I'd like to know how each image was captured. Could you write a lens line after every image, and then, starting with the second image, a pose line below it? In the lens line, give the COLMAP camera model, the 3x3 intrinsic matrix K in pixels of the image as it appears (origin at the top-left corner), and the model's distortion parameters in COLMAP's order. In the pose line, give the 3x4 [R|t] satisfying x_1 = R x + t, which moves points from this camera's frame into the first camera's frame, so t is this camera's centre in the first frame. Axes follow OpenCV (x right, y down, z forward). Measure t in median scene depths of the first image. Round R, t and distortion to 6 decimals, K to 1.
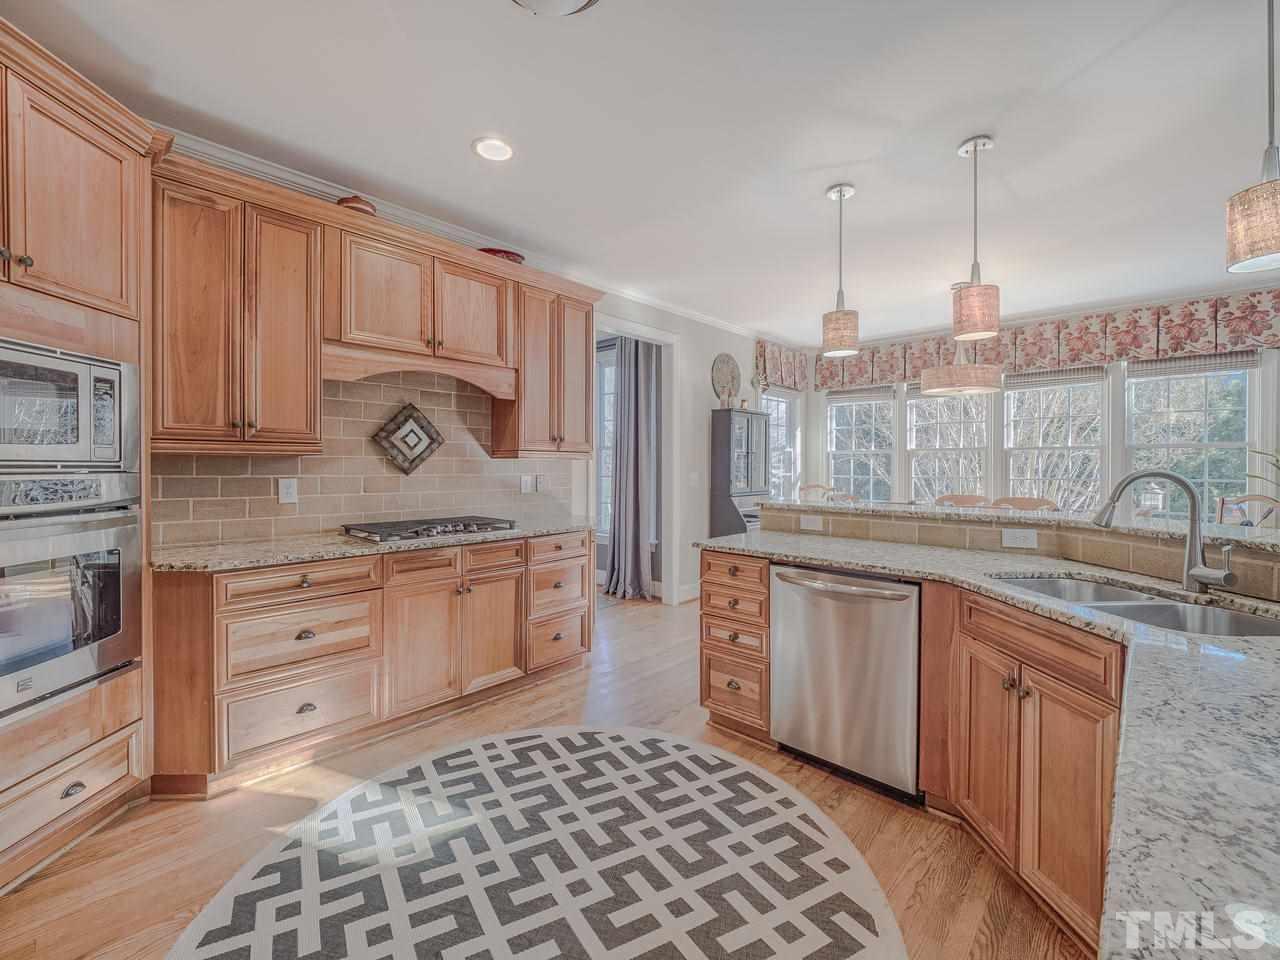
lens RADIAL K [[538.6, 0, 643.1], [0, 538.6, 468.8], [0, 0, 1]] dist [-0.013423, -0.000295]
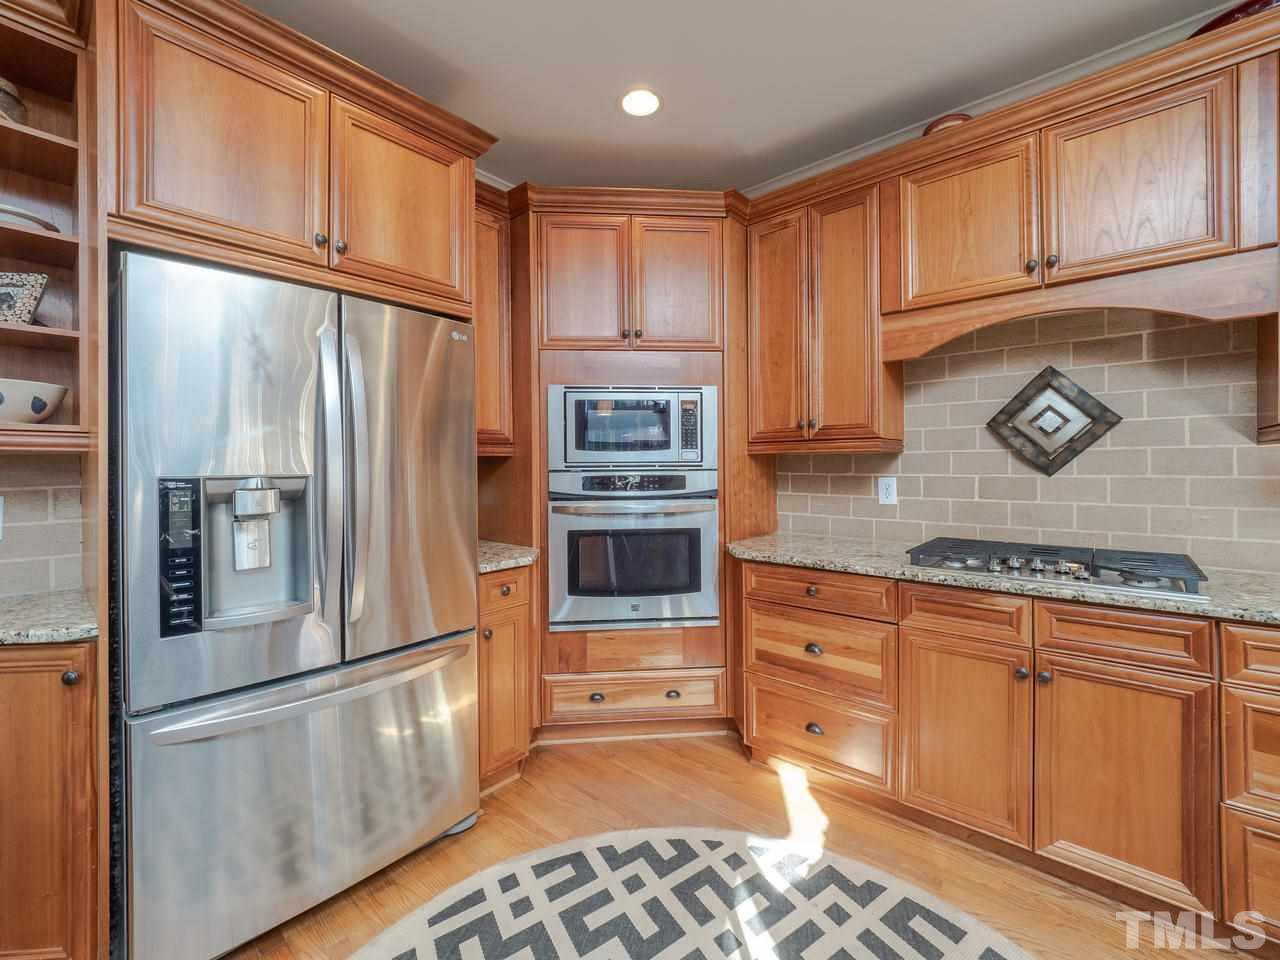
lens RADIAL K [[538.6, 0, 643.1], [0, 538.6, 468.8], [0, 0, 1]] dist [-0.013423, -0.000295]
pose [[0.042111, 0.002588, -0.999110, 0.222558], [0.005458, 0.999981, 0.002821, -0.001461], [0.999098, -0.005571, 0.042096, 0.542358]]
